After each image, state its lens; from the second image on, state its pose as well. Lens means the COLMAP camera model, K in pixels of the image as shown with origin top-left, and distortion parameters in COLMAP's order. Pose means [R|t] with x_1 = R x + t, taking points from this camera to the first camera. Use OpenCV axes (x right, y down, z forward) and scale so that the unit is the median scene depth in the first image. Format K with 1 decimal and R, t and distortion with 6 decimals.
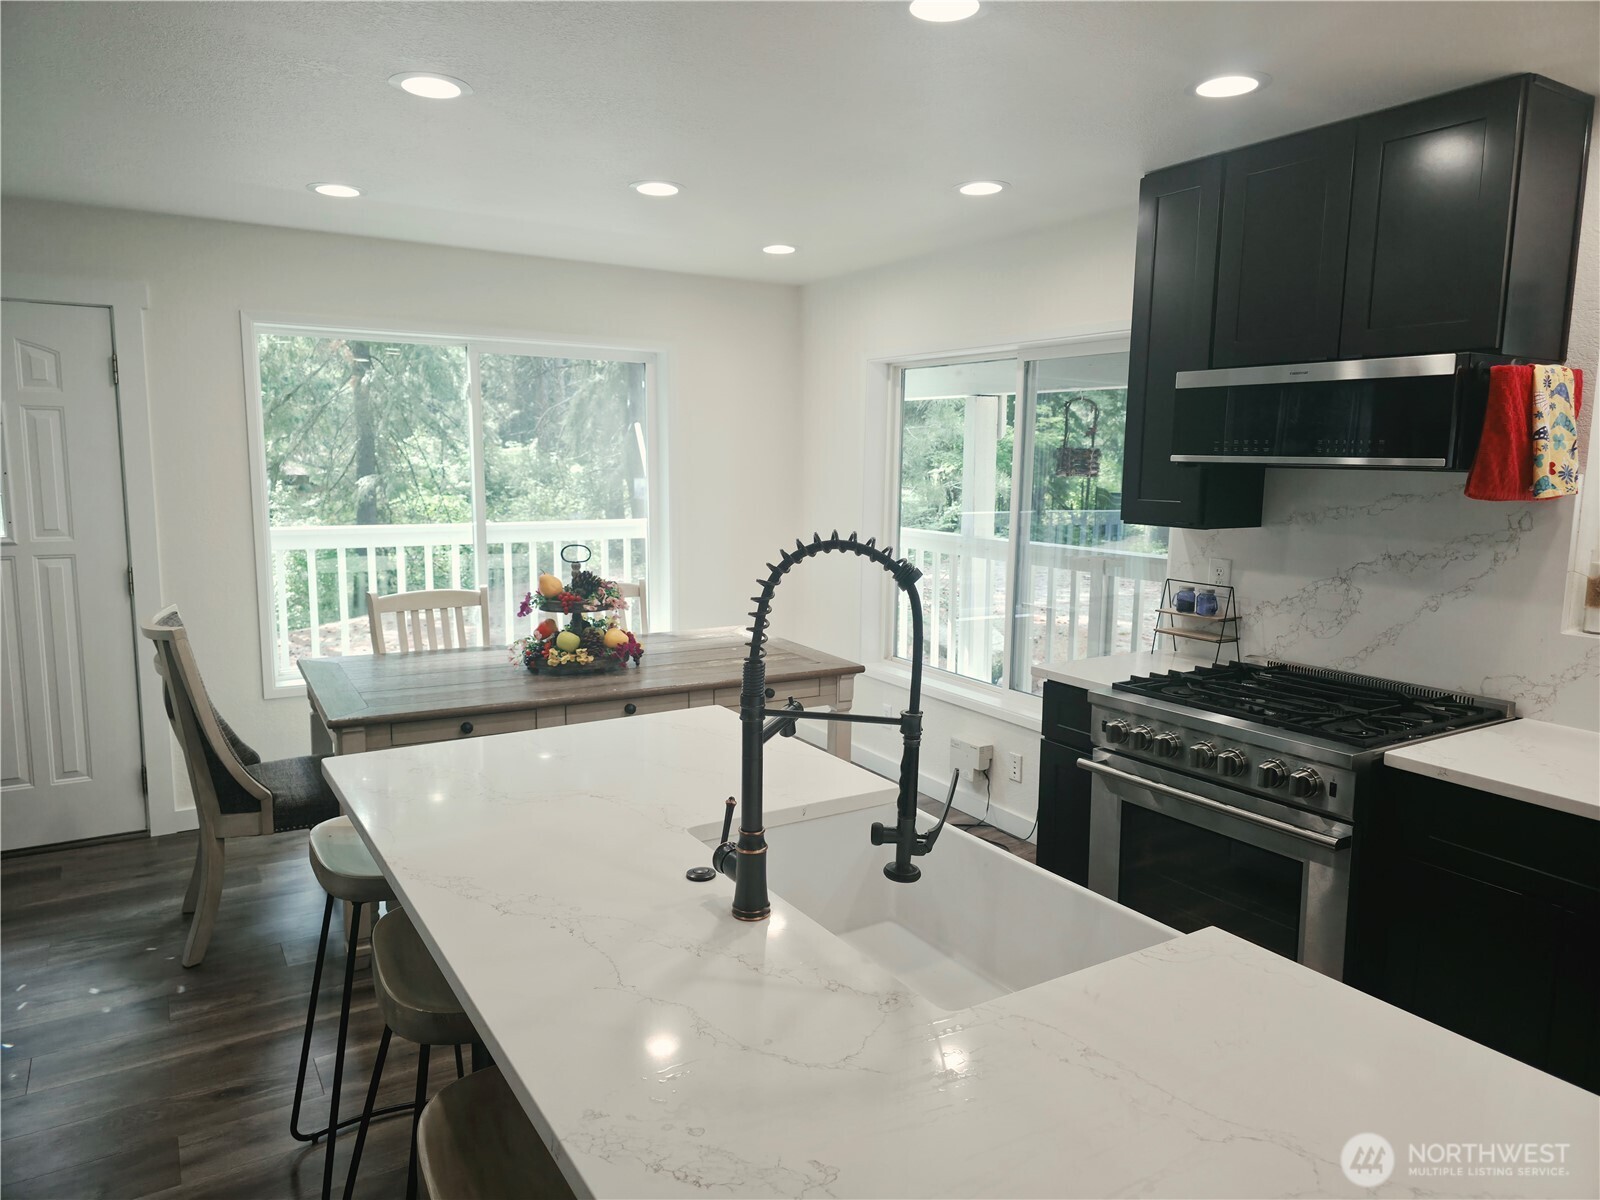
lens RADIAL K [[1047.6, 0, 792.5], [0, 1047.6, 597.1], [0, 0, 1]] dist [0.068194, -0.064085]
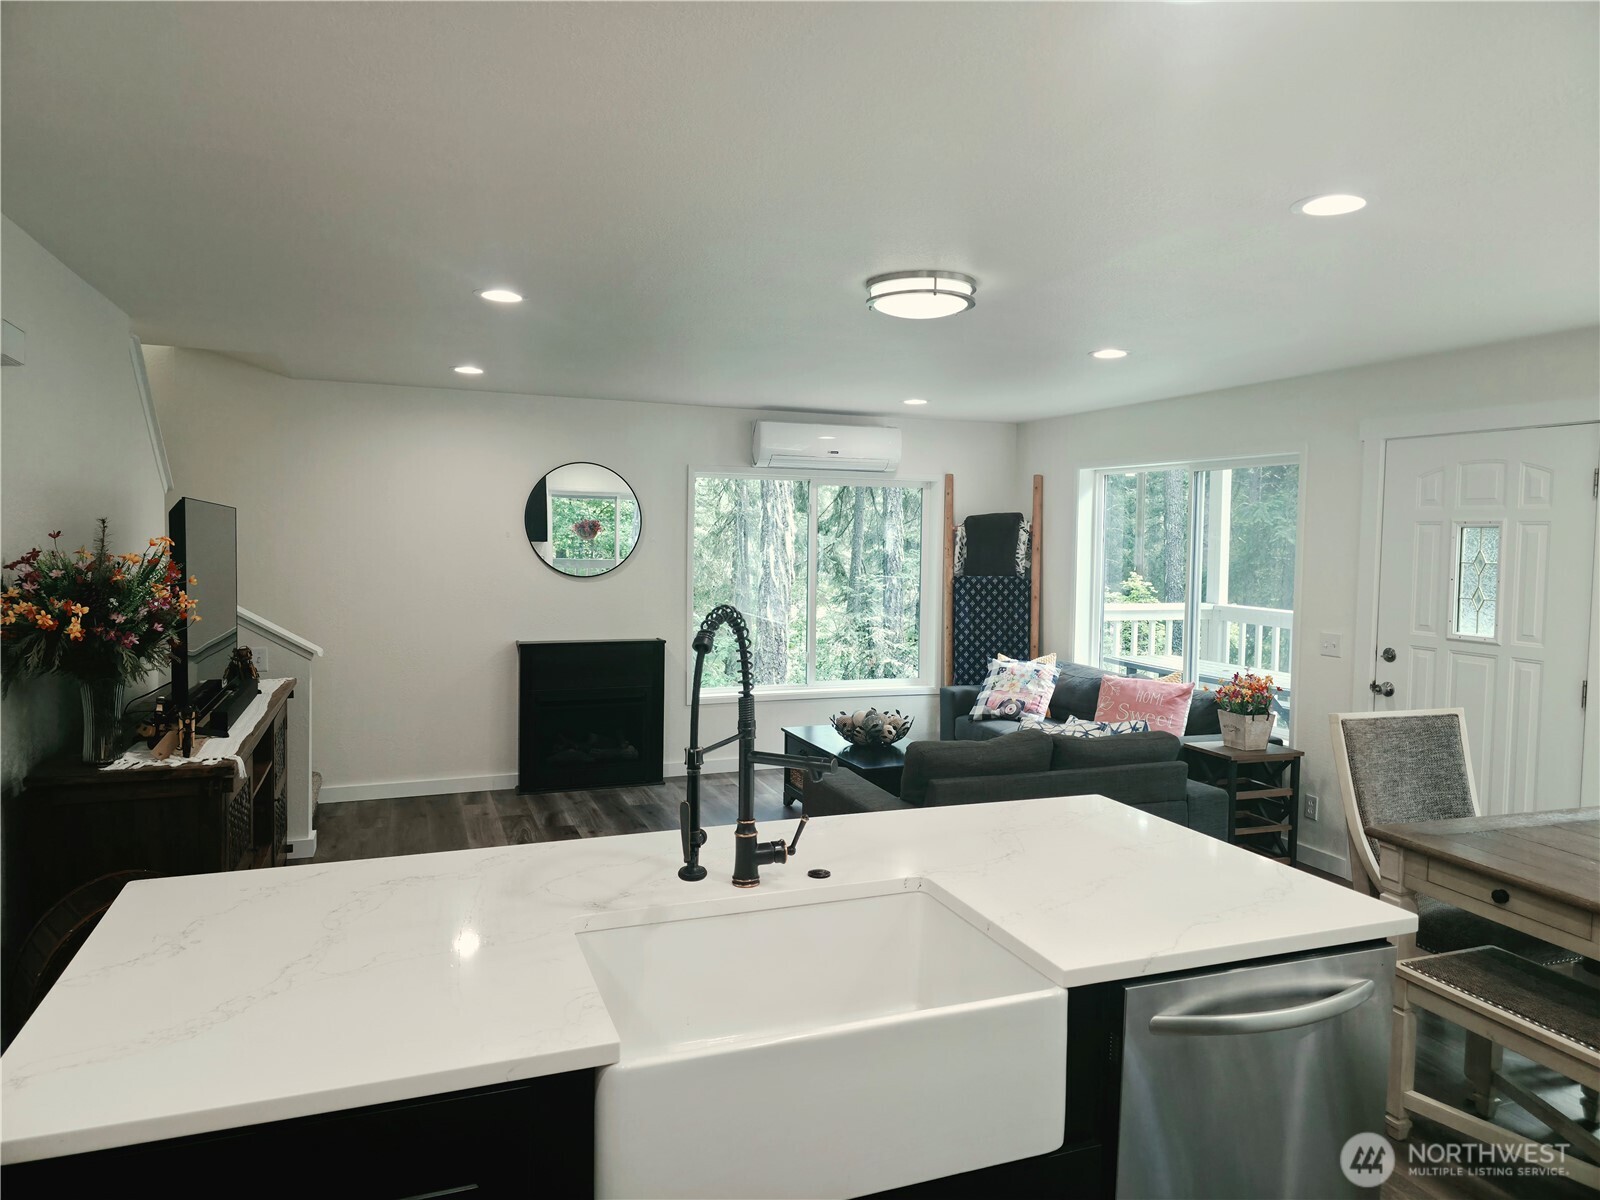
lens RADIAL K [[1047.6, 0, 800.4], [0, 1047.6, 586.5], [0, 0, 1]] dist [0.068194, -0.064085]
pose [[-0.188400, 0.033575, -0.981518, 0.531597], [-0.152739, 0.986253, 0.063055, -0.073604], [0.970142, 0.161796, -0.180682, 0.519980]]
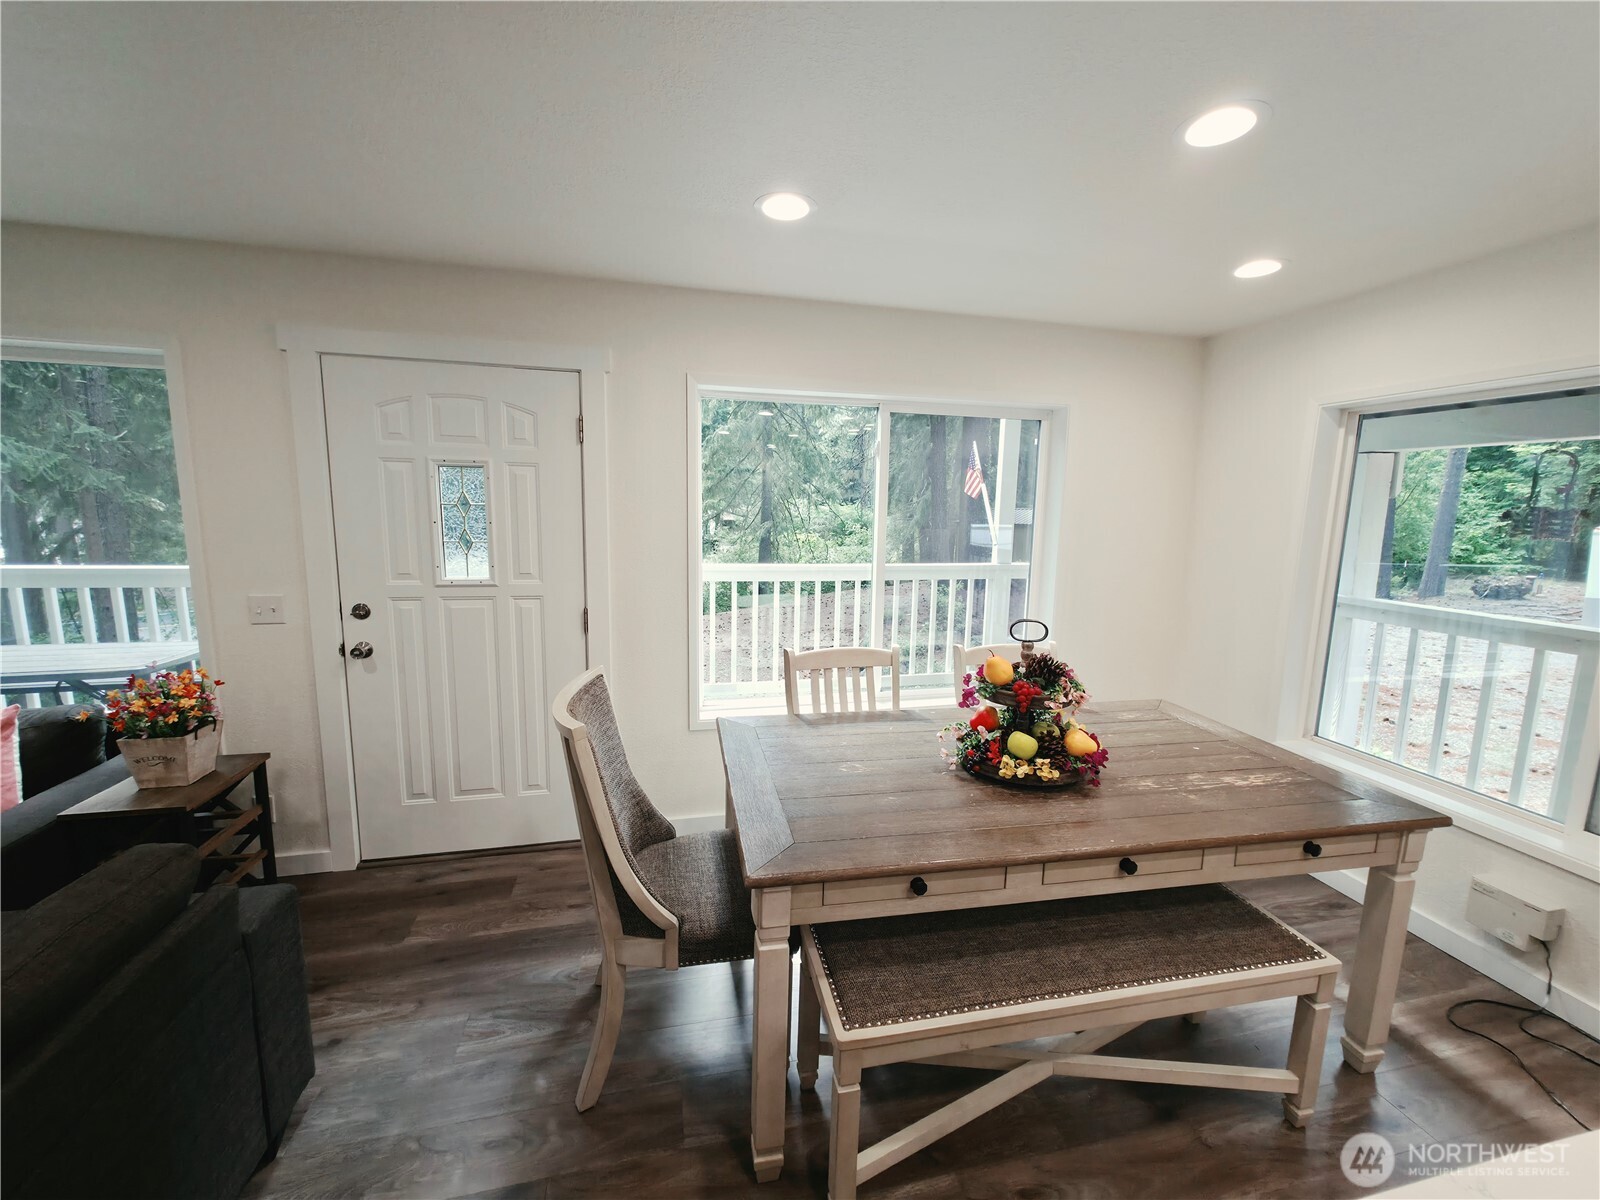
lens RADIAL K [[638.0, 0, 799.3], [0, 638.0, 596.9], [0, 0, 1]] dist [-0.000586, 0.000253]
pose [[0.947448, 0.052657, -0.315545, -0.229704], [-0.052156, 0.998588, 0.010040, -0.065938], [0.315628, 0.006945, 0.948857, 0.496711]]
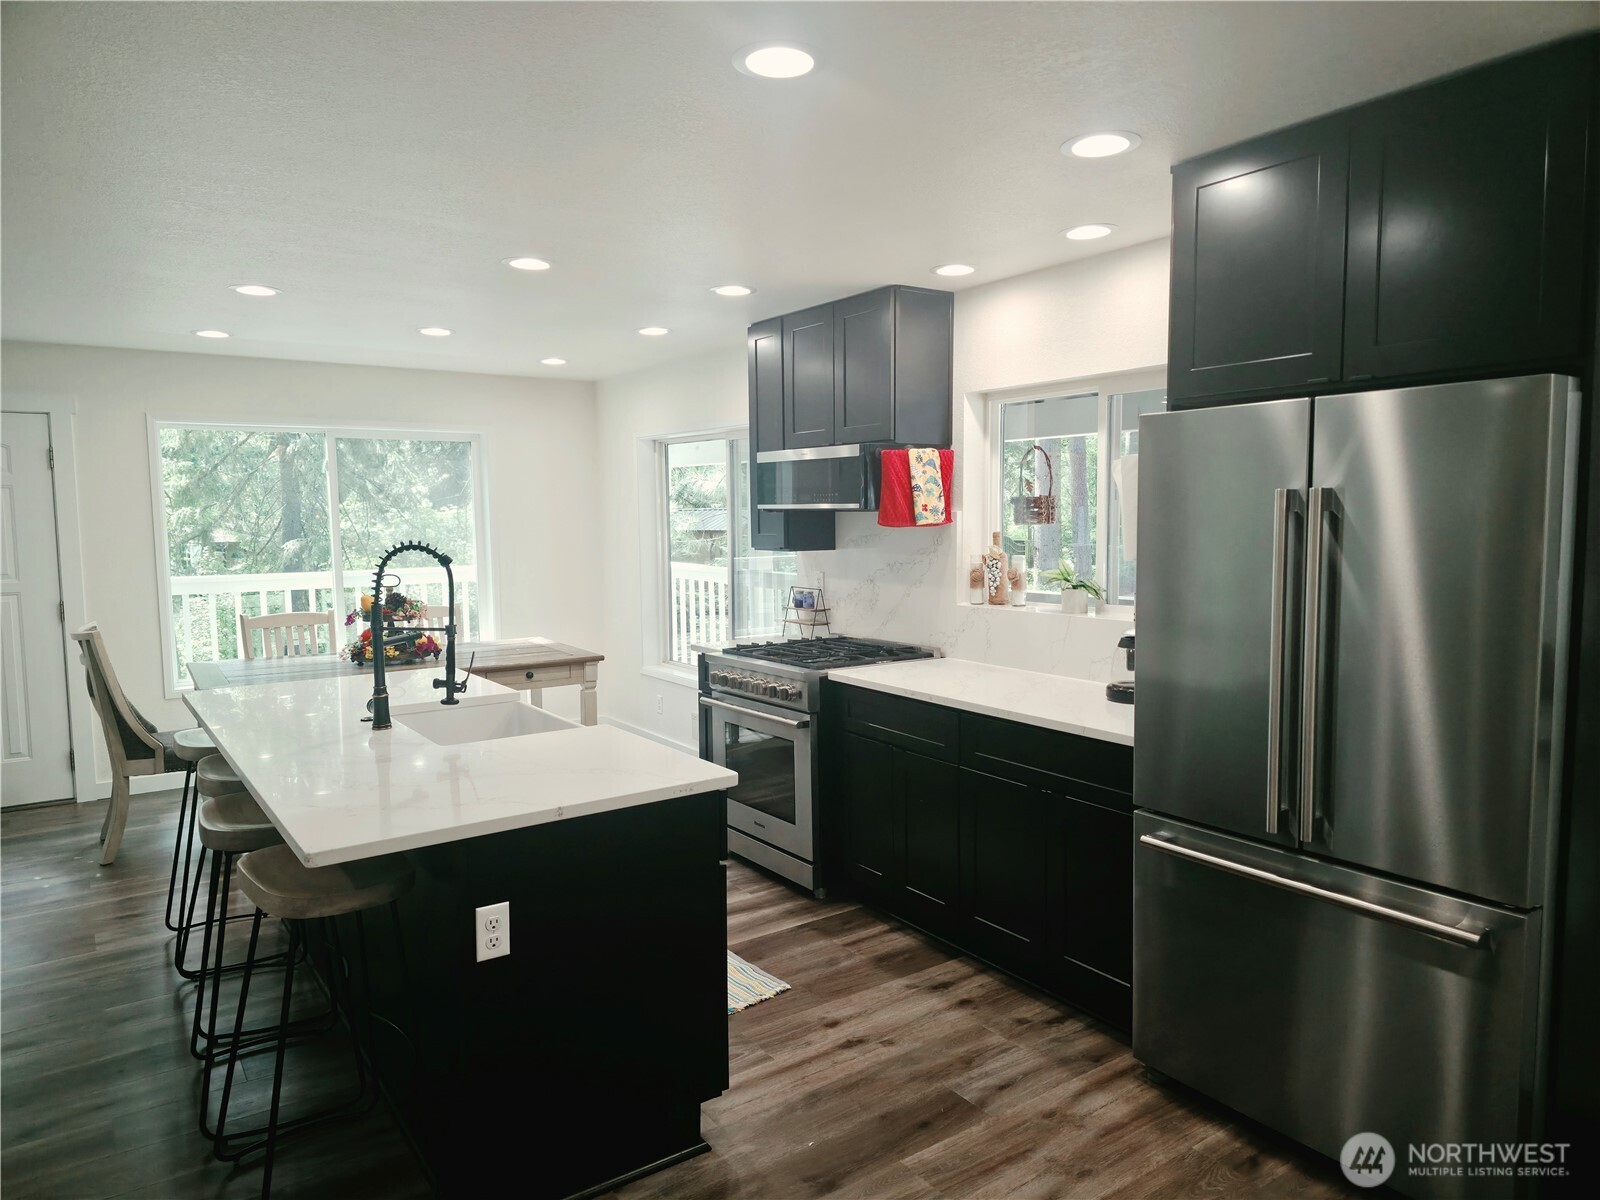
lens RADIAL K [[1047.6, 0, 809.6], [0, 1047.6, 601.8], [0, 0, 1]] dist [0.068194, -0.064085]
pose [[0.997863, -0.026481, 0.059728, 0.281318], [0.029346, 0.998435, -0.047599, 0.073481], [-0.058374, 0.049250, 0.997079, -0.465823]]
